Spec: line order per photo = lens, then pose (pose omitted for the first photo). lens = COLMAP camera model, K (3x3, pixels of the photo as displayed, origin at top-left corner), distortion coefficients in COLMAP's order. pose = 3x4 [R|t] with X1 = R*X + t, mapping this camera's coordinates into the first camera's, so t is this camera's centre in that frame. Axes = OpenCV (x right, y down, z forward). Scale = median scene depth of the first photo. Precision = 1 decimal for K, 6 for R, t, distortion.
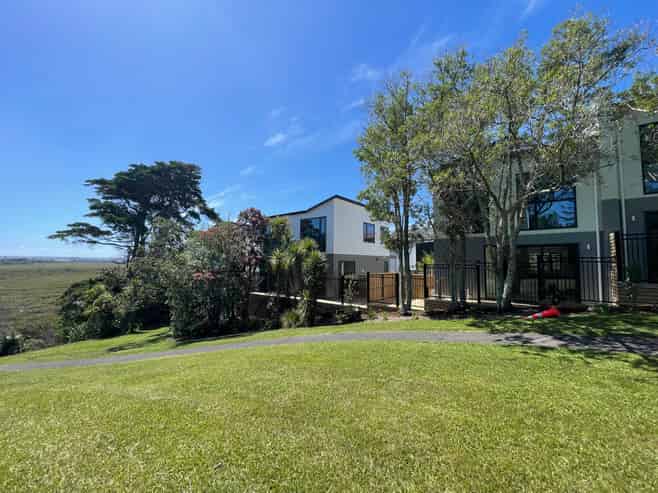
lens RADIAL K [[265.1, 0, 329.0], [0, 265.1, 246.5], [0, 0, 1]] dist [-0.000844, -0.000226]
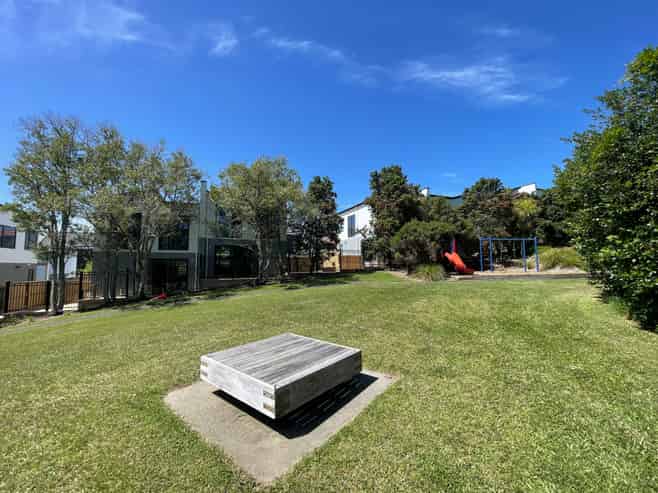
lens RADIAL K [[266.4, 0, 329.0], [0, 266.4, 246.5], [0, 0, 1]] dist [0.000984, -0.000233]
pose [[0.479716, 0.055901, 0.875641, -0.195380], [-0.041946, 0.998288, -0.040751, -0.054608], [-0.876420, -0.017181, 0.481240, -0.663092]]
